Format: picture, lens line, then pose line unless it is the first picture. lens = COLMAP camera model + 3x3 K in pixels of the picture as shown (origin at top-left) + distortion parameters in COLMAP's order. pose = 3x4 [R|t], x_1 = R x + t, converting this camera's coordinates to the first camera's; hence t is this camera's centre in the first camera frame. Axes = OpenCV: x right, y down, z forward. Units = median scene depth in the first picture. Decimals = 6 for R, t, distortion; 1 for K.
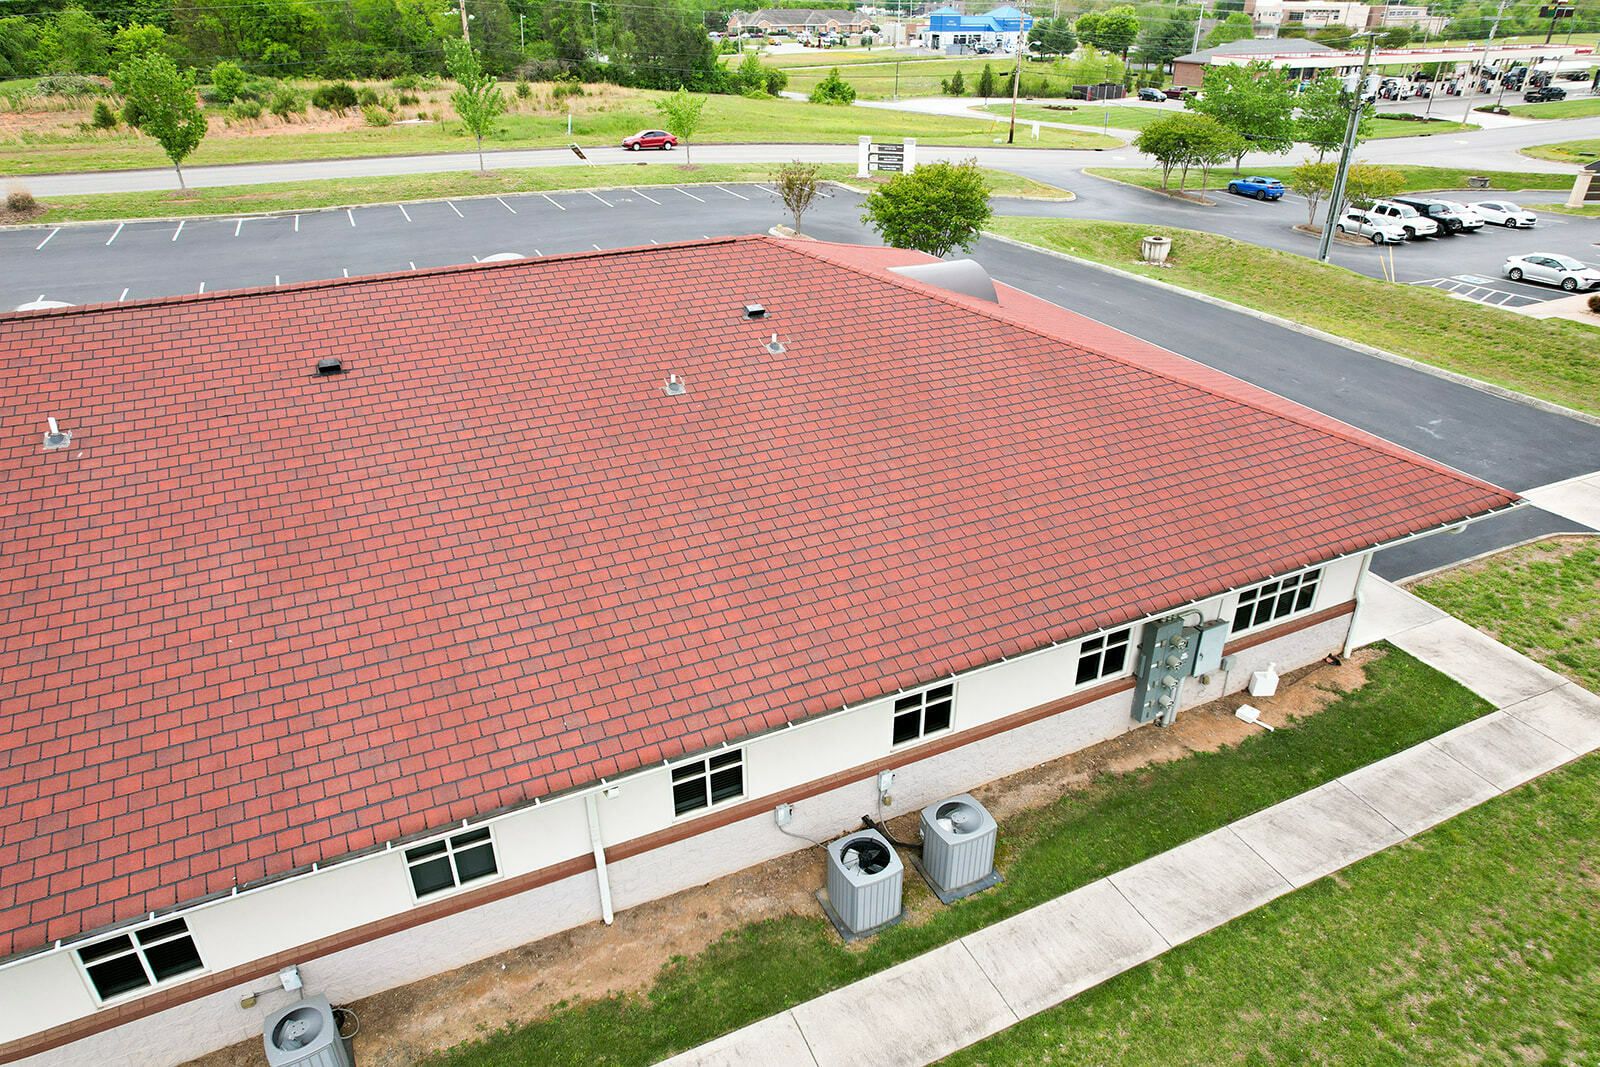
lens RADIAL K [[1020.9, 0, 795.7], [0, 1020.9, 537.2], [0, 0, 1]] dist [-0.004860, 0.004212]
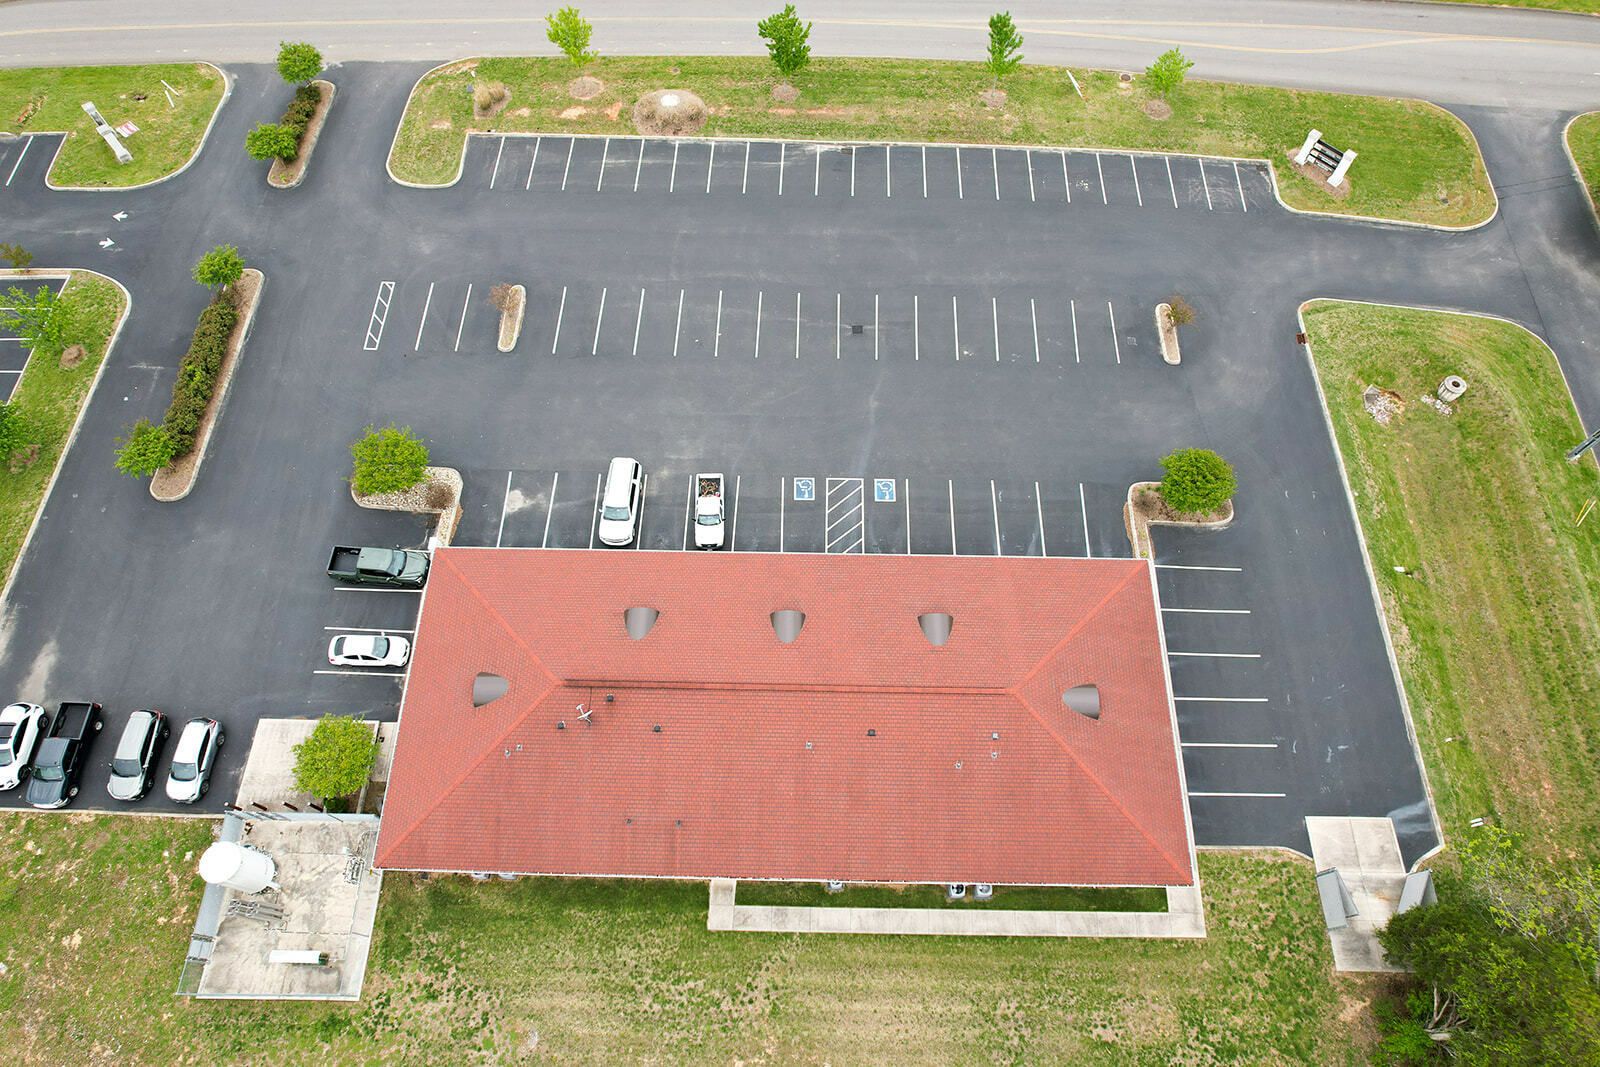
lens RADIAL K [[1020.9, 0, 801.3], [0, 1020.9, 532.6], [0, 0, 1]] dist [-0.004860, 0.004212]
pose [[0.894620, 0.400211, -0.198711, -0.216196], [-0.214299, 0.774529, 0.595131, -2.630295], [0.392085, -0.489833, 0.778674, -1.507911]]
